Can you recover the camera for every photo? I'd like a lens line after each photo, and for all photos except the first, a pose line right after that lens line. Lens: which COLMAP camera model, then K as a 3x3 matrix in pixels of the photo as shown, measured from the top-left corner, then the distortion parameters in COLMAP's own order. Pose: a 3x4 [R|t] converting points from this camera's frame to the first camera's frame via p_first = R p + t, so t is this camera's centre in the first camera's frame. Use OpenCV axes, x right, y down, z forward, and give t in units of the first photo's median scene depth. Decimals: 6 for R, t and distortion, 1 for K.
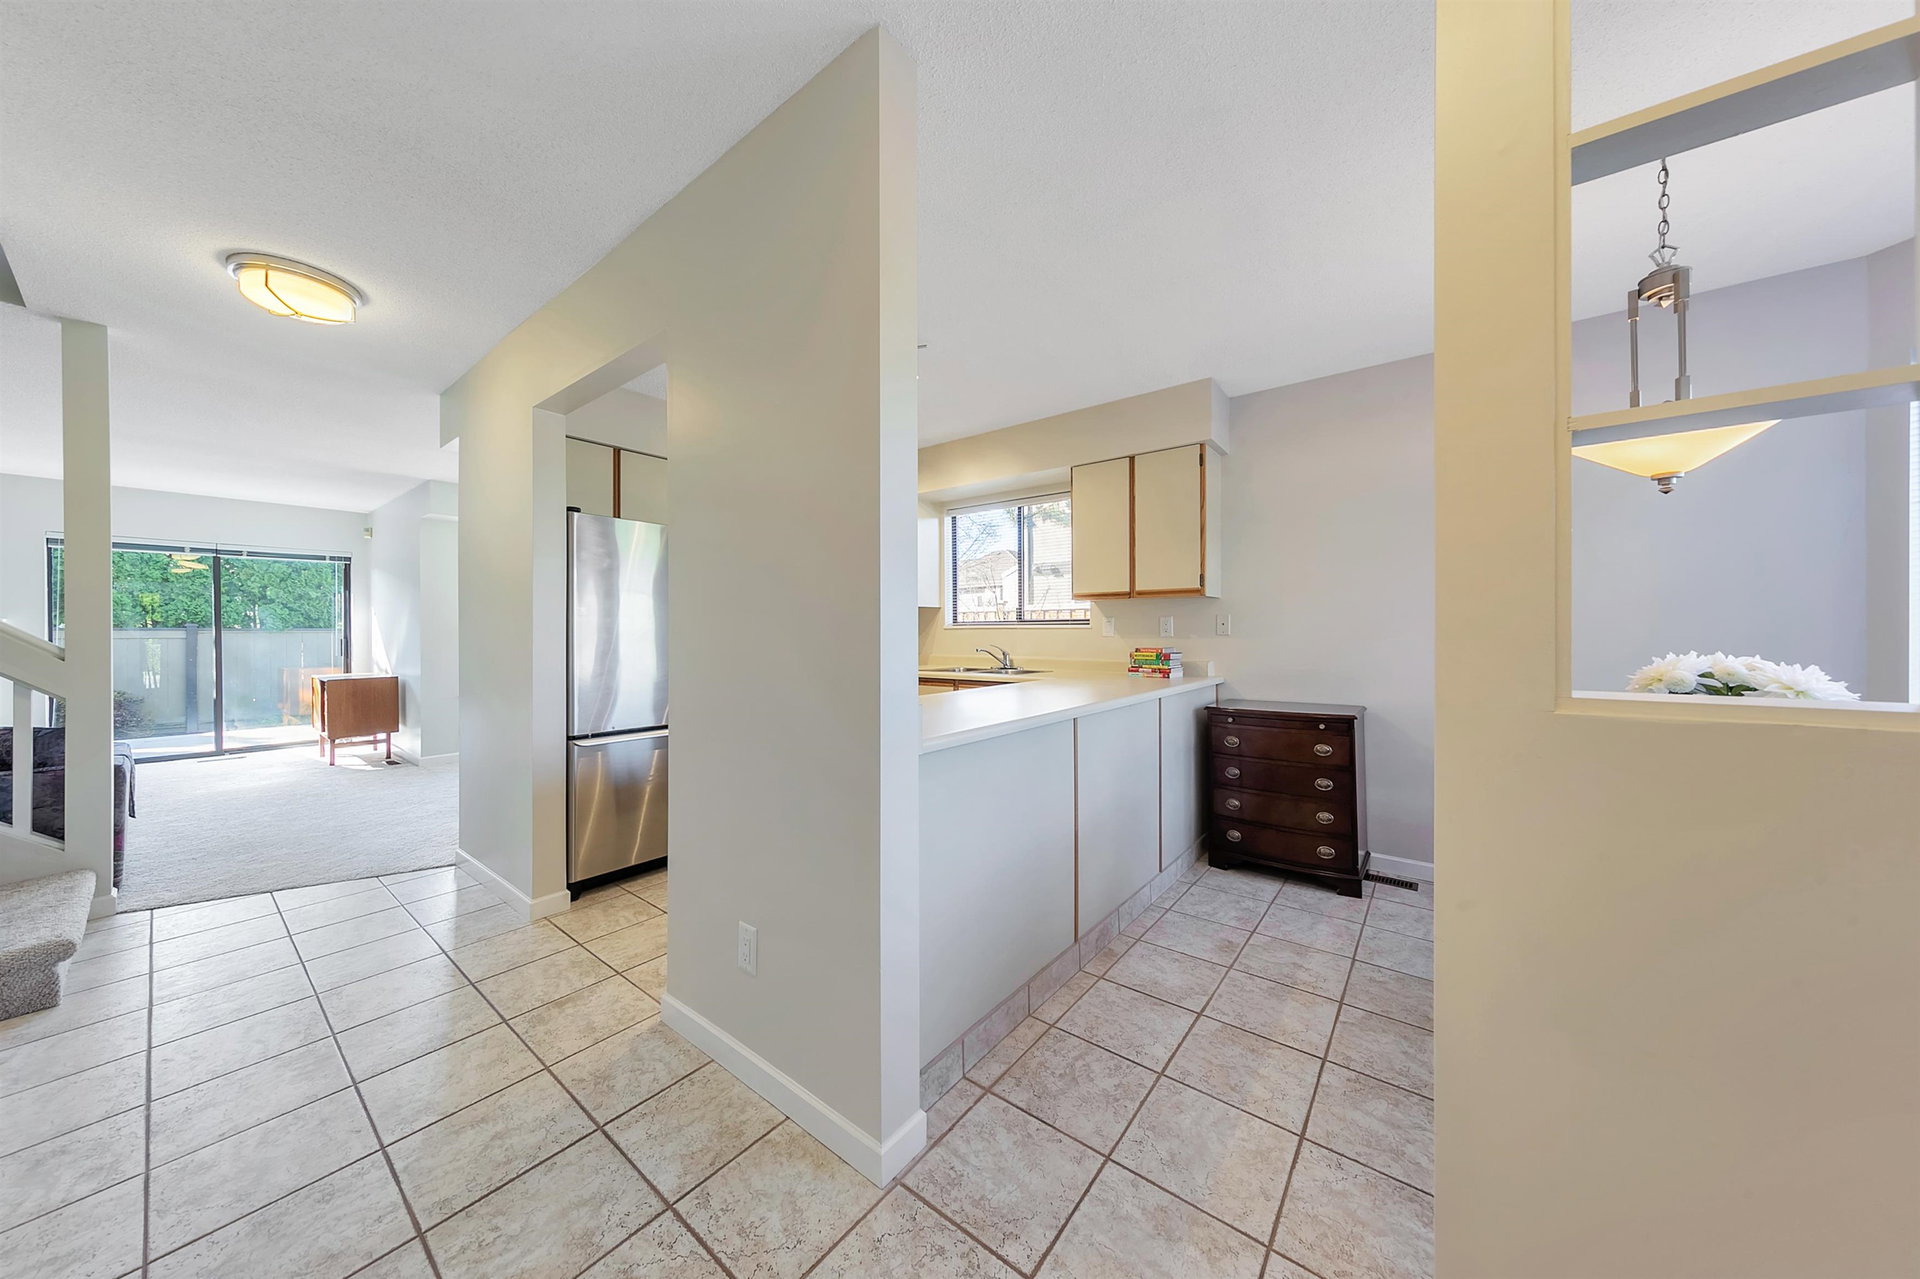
lens RADIAL K [[616.3, 0, 965.7], [0, 616.3, 635.1], [0, 0, 1]] dist [0.011345, -0.000021]
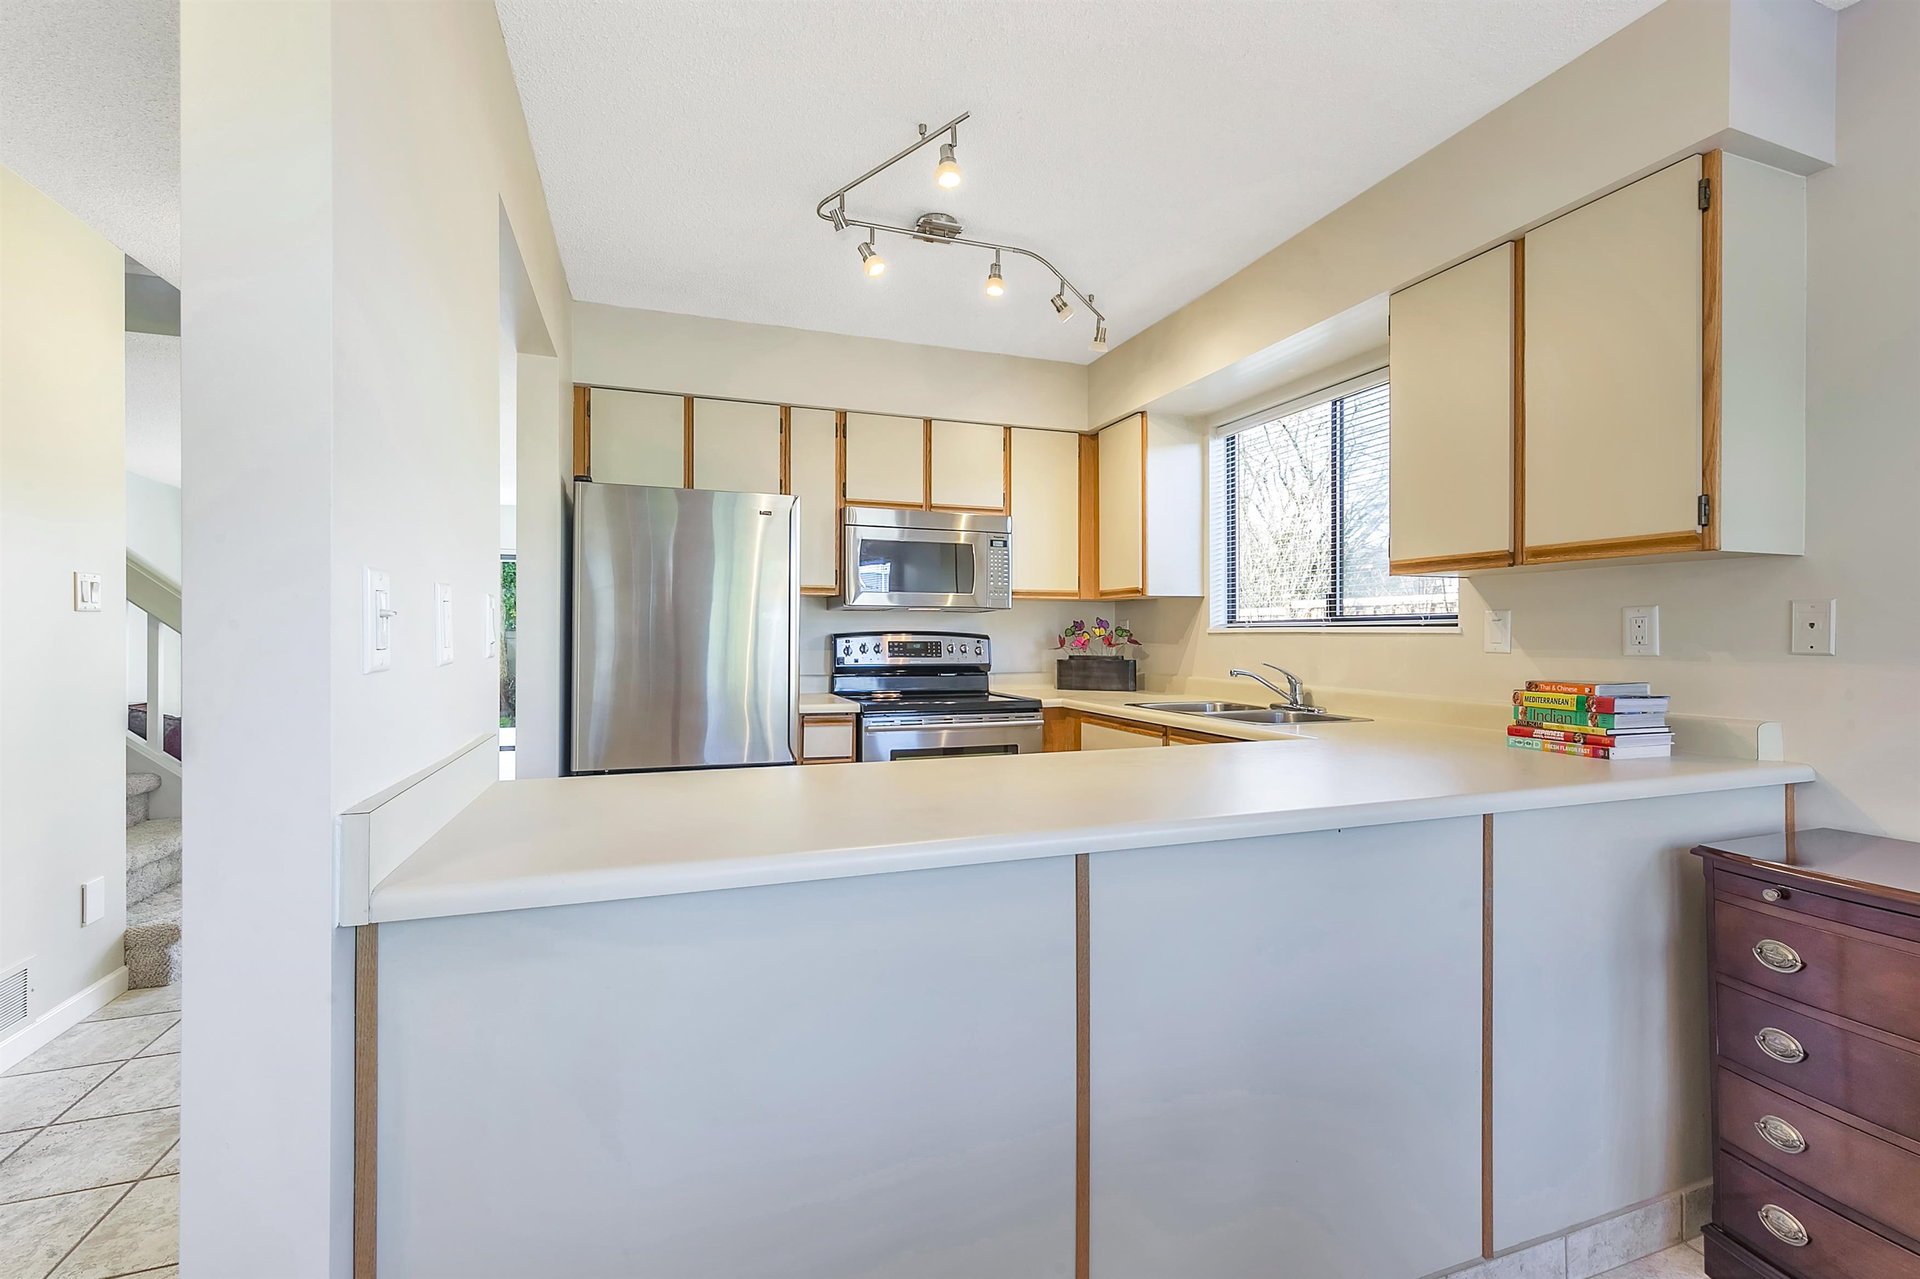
lens RADIAL K [[819.0, 0, 965.2], [0, 819.0, 638.5], [0, 0, 1]] dist [-0.000740, 0.000960]
pose [[0.846222, 0.007221, -0.532782, 0.246966], [-0.006389, 0.999974, 0.003406, -0.008157], [0.532793, 0.000522, 0.846246, 0.305005]]
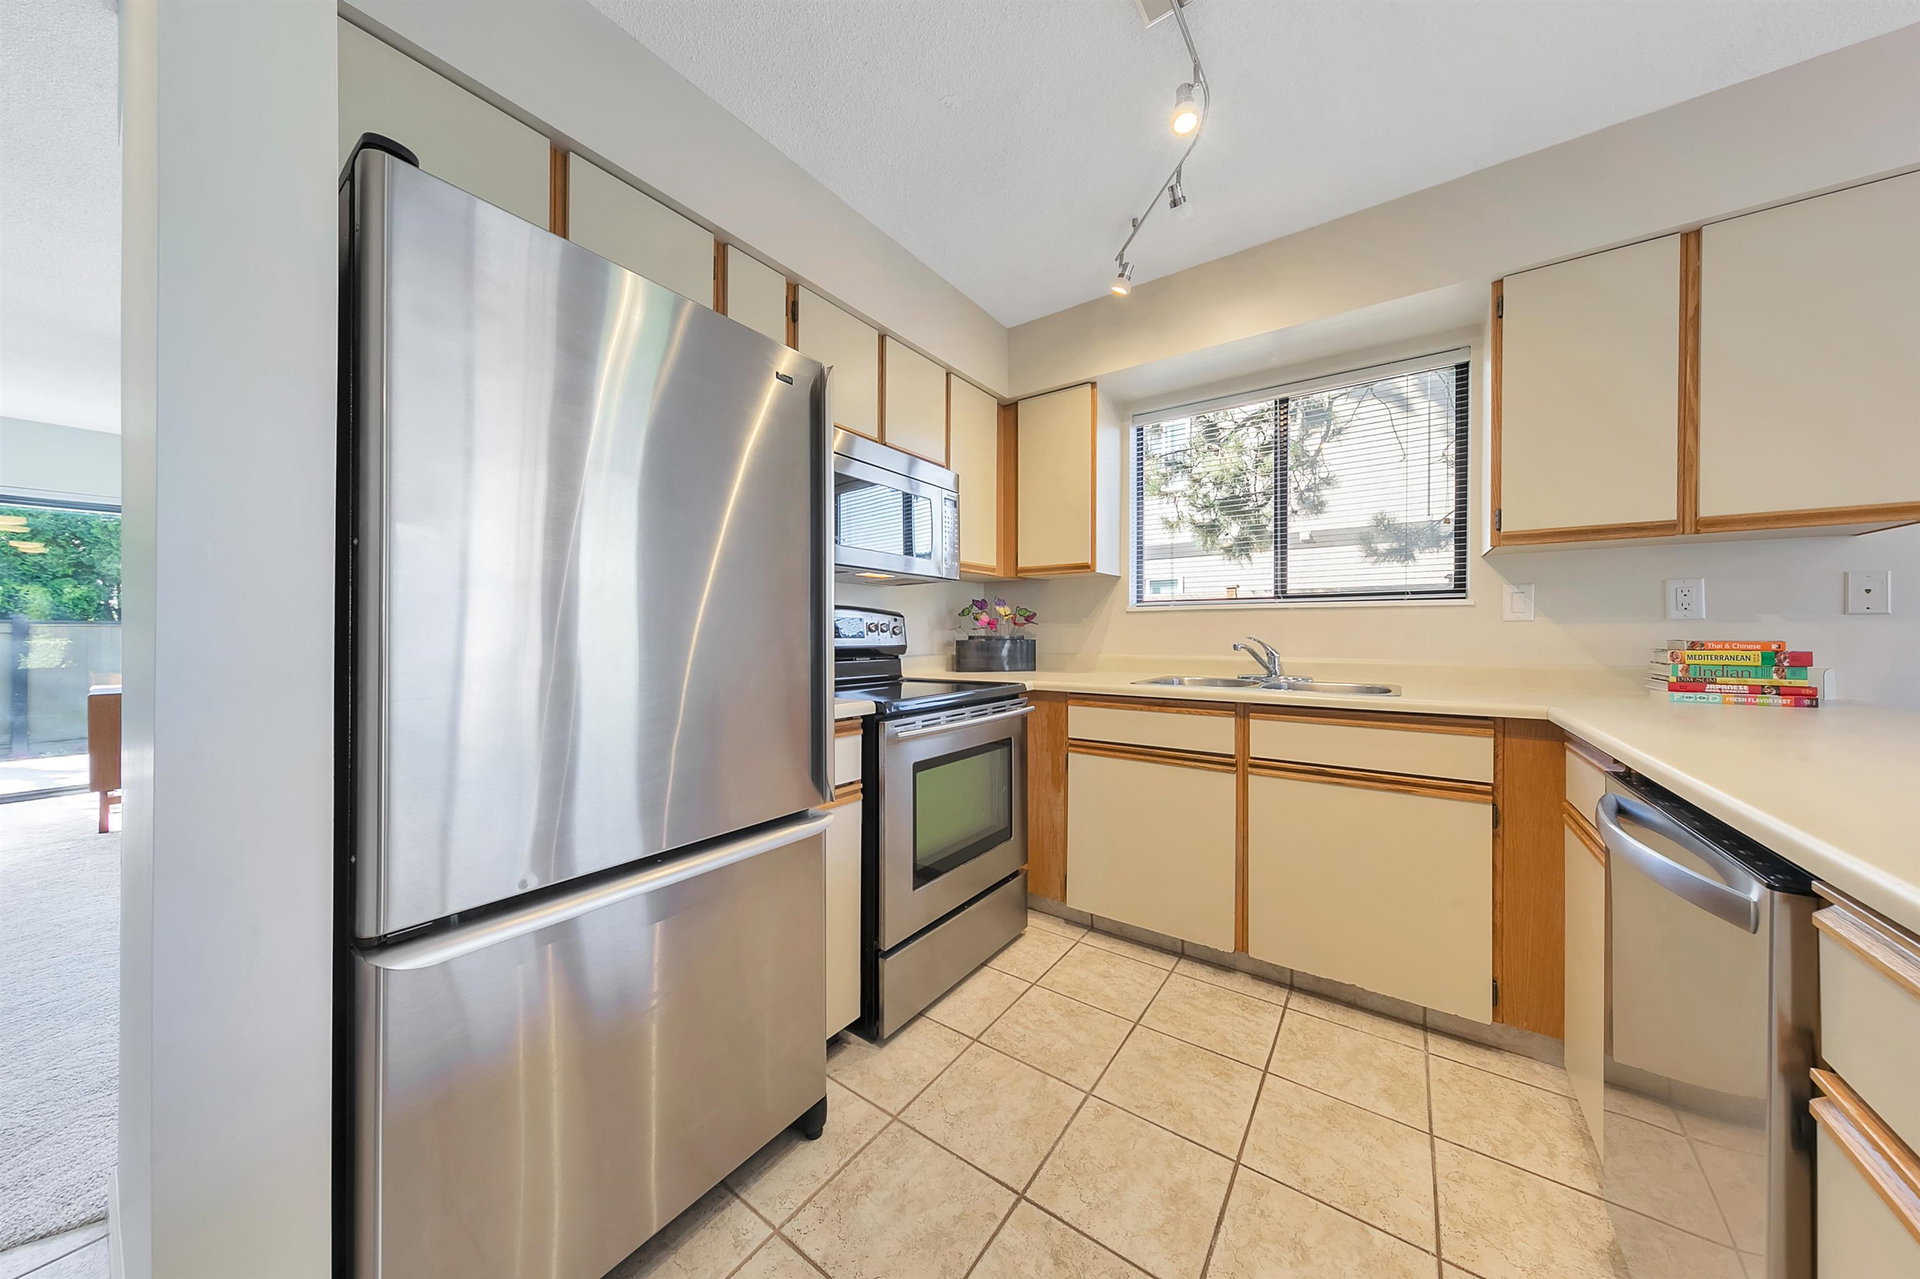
lens RADIAL K [[616.3, 0, 970.1], [0, 616.3, 631.1], [0, 0, 1]] dist [0.011345, -0.000021]
pose [[0.998961, 0.003532, 0.045440, -0.293052], [-0.003235, 0.999973, -0.006612, 0.018553], [-0.045462, 0.006459, 0.998945, 0.546022]]
